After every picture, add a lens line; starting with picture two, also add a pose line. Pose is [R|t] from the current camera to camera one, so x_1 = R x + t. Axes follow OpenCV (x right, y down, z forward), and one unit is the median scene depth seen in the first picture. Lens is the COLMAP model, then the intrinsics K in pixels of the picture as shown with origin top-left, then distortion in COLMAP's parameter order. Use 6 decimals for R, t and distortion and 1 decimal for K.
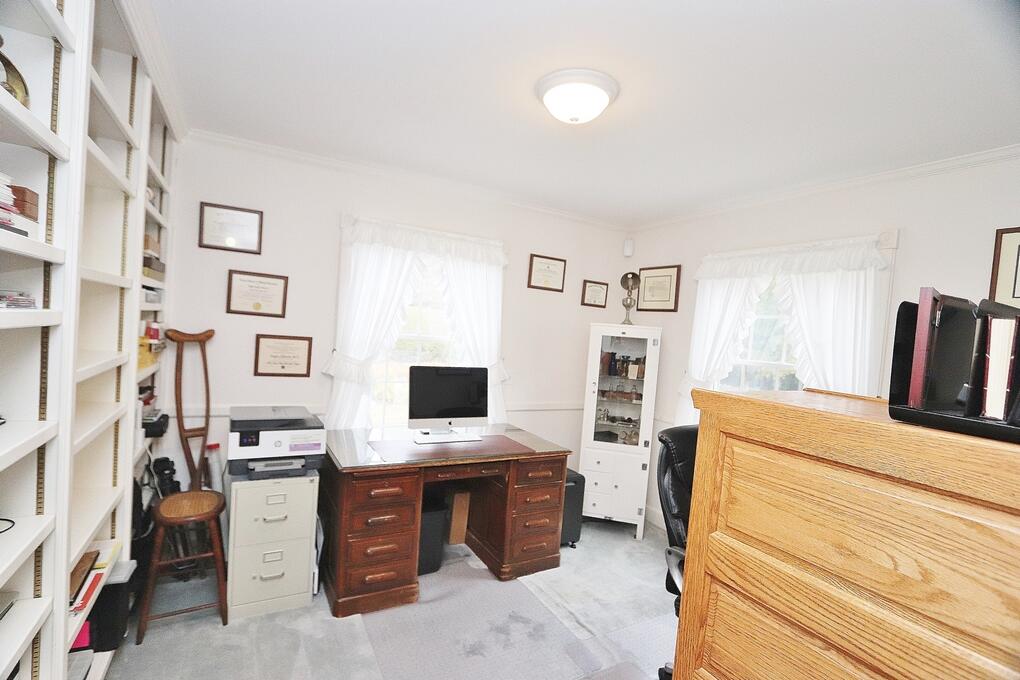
lens RADIAL K [[468.0, 0, 498.3], [0, 468.0, 346.0], [0, 0, 1]] dist [-0.010704, 0.000512]
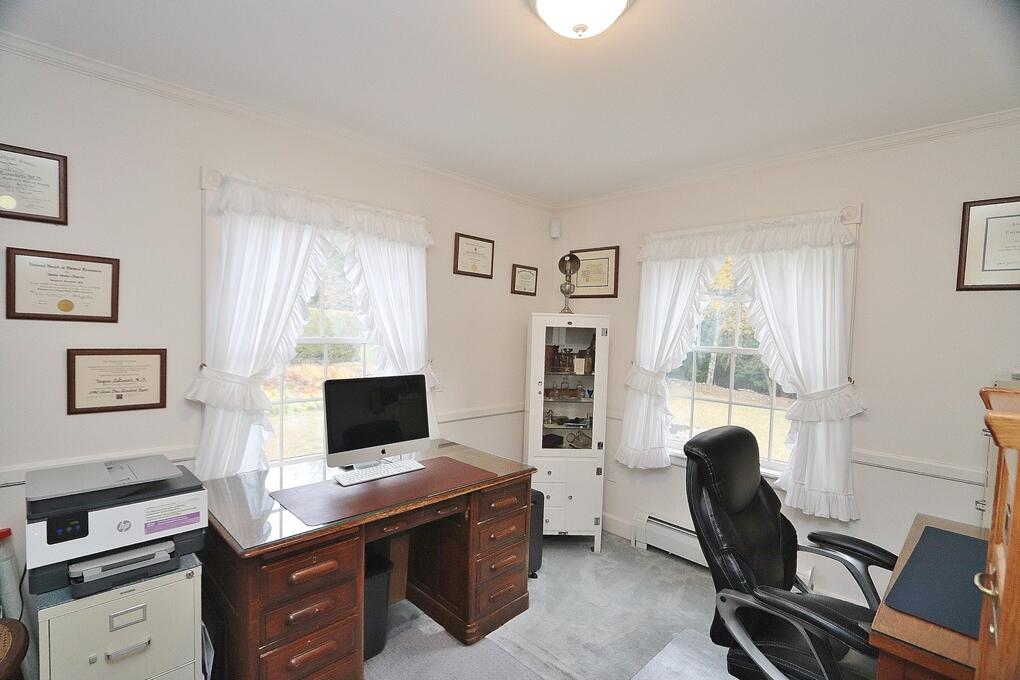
lens RADIAL K [[468.0, 0, 498.3], [0, 468.0, 346.0], [0, 0, 1]] dist [-0.010704, 0.000512]
pose [[0.961214, -0.055948, 0.270068, -0.115857], [0.051623, 0.998400, 0.023097, -0.013519], [-0.270928, -0.008260, 0.962564, 0.216033]]
